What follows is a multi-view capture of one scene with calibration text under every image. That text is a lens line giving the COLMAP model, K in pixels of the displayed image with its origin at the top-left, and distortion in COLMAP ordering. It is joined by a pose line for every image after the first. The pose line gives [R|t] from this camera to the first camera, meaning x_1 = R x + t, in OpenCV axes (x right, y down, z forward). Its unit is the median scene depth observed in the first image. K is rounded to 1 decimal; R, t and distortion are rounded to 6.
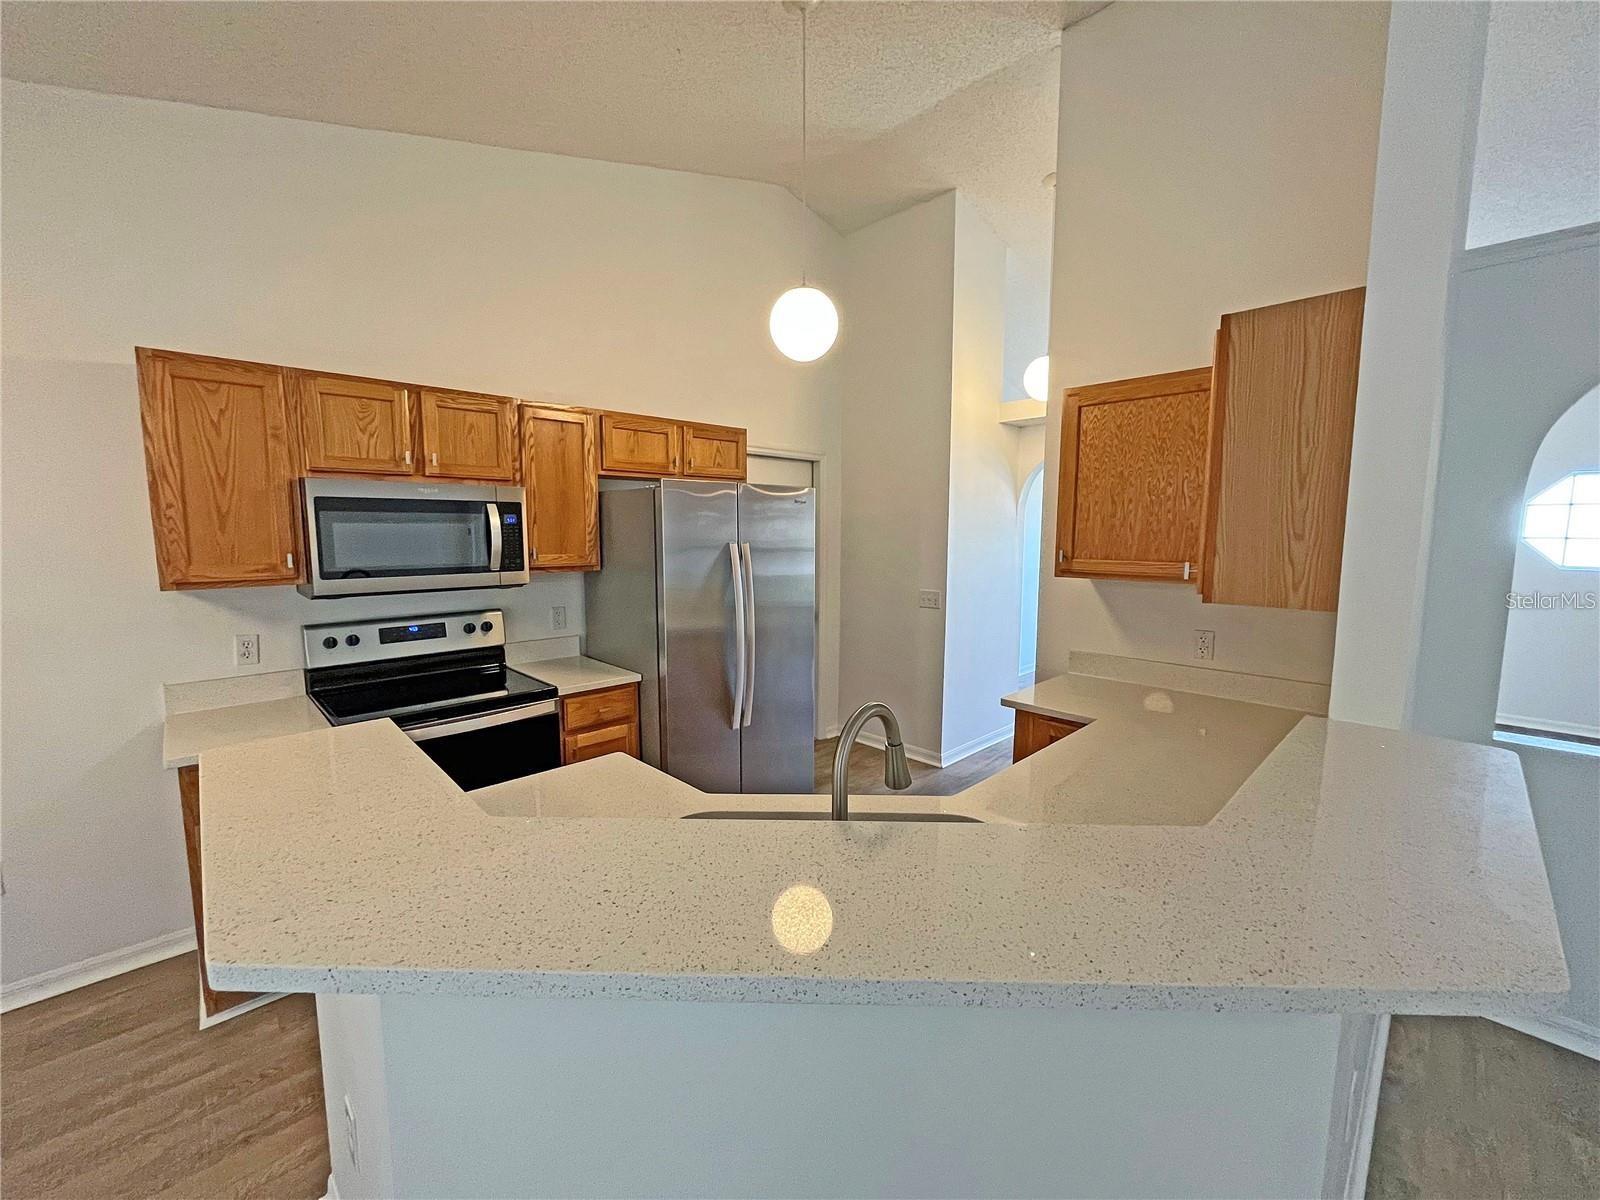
lens RADIAL K [[641.8, 0, 797.0], [0, 641.8, 598.9], [0, 0, 1]] dist [-0.002398, -0.000748]
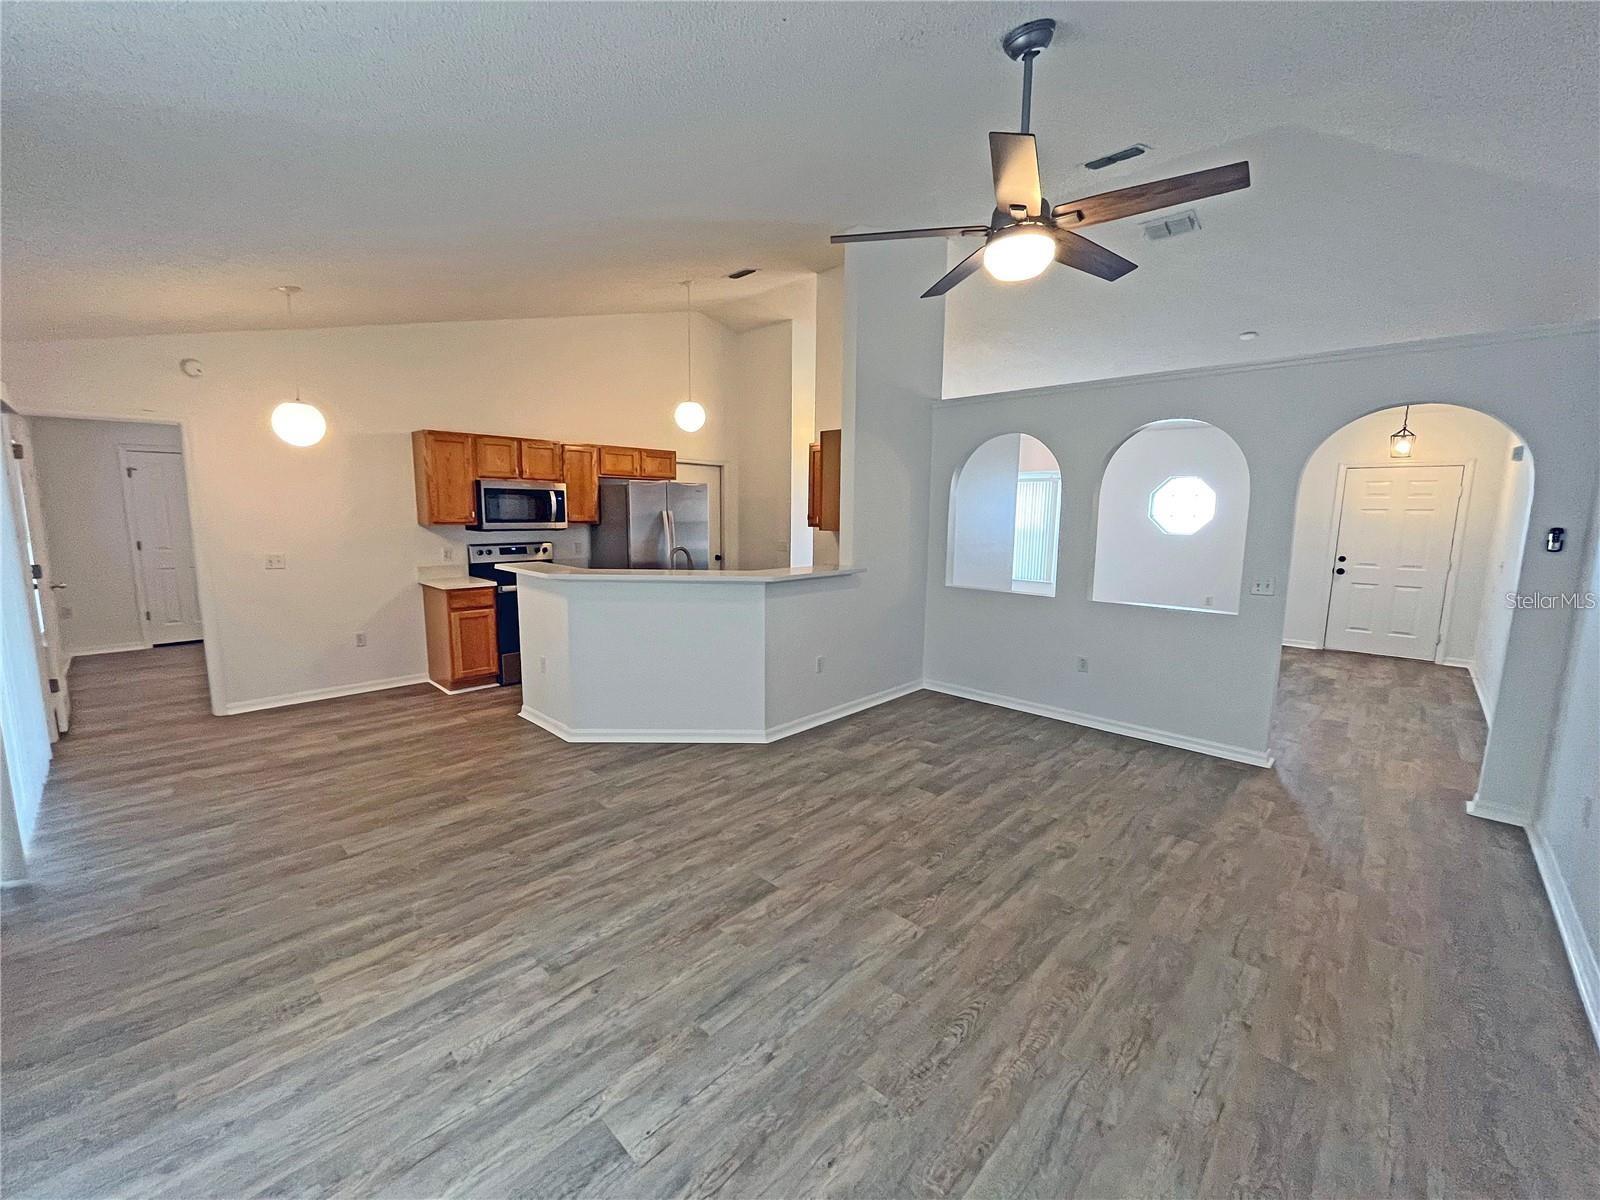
lens RADIAL K [[641.8, 0, 797.0], [0, 641.8, 598.9], [0, 0, 1]] dist [-0.002398, -0.000748]
pose [[0.999290, 0.005970, 0.037204, 0.273656], [-0.006999, 0.999595, 0.027568, 0.148054], [-0.037025, -0.027809, 0.998927, -1.185835]]
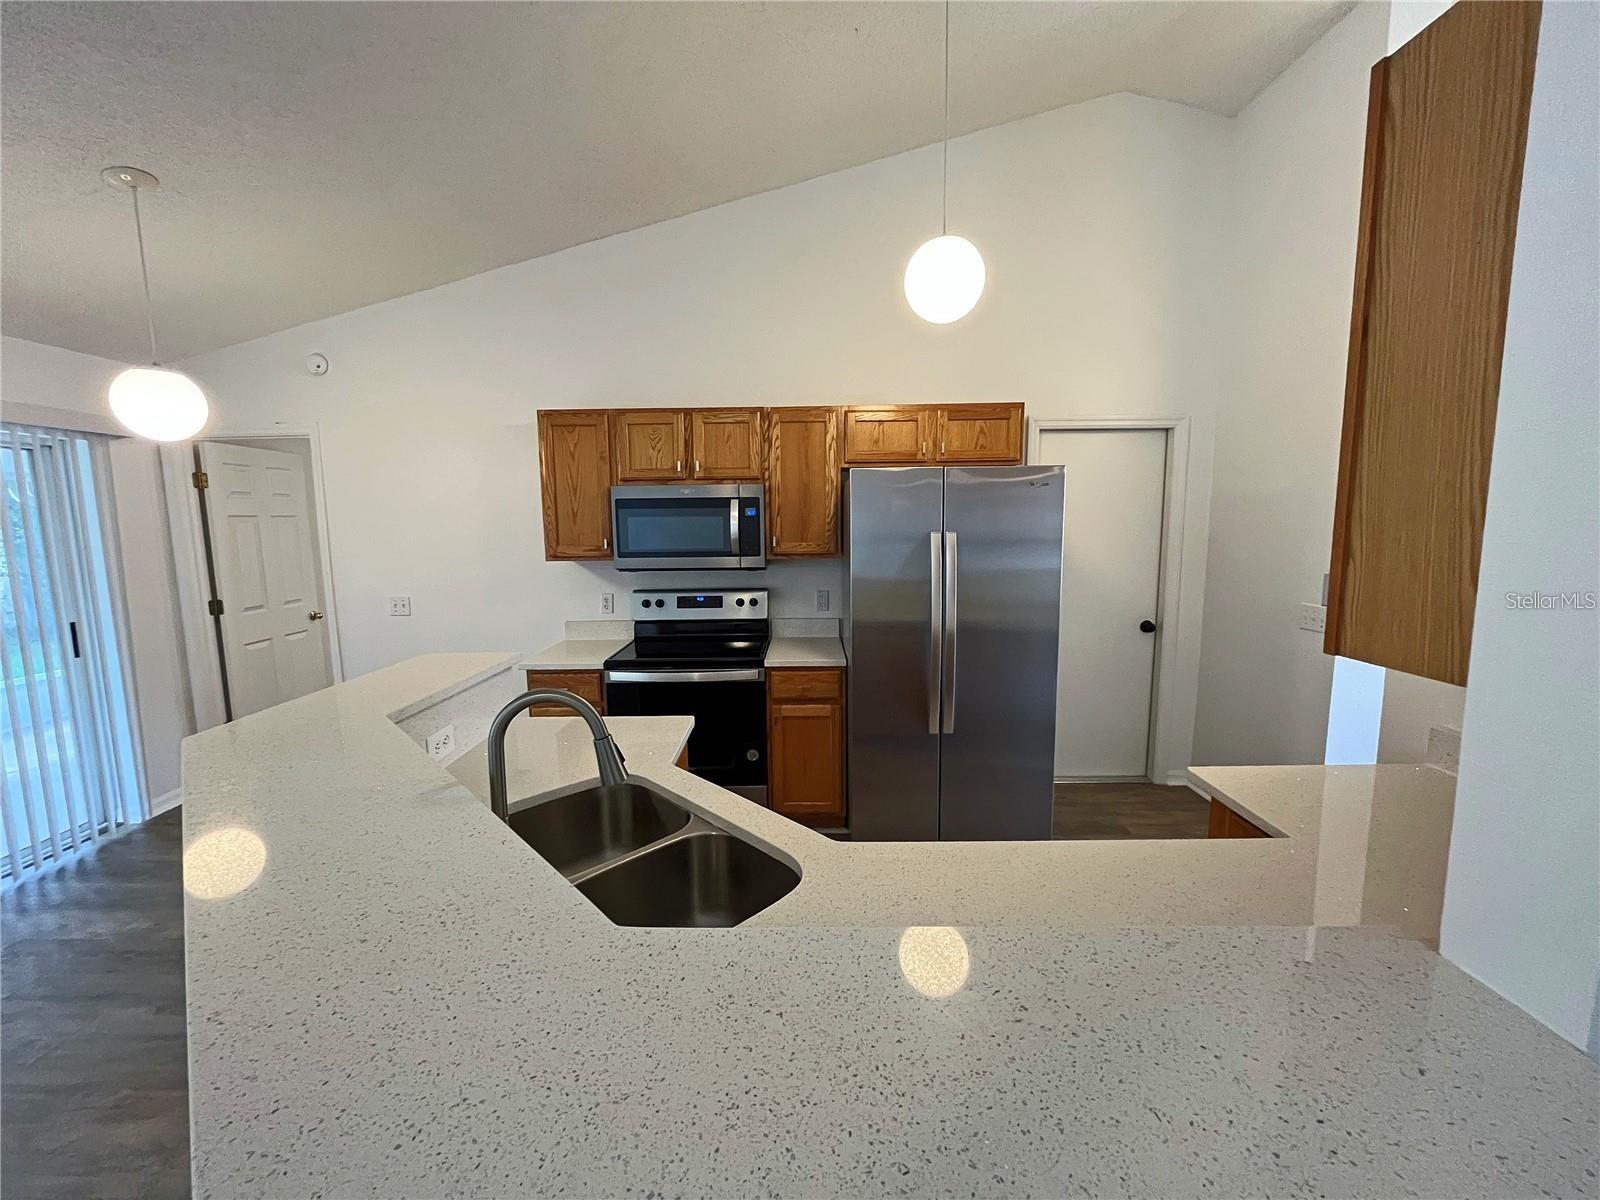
lens RADIAL K [[641.8, 0, 797.0], [0, 641.8, 598.9], [0, 0, 1]] dist [-0.002398, -0.000748]
pose [[0.713800, 0.075706, -0.696246, 0.432489], [-0.064504, 0.997021, 0.042280, -0.019863], [0.697373, 0.014731, 0.716557, 0.212416]]
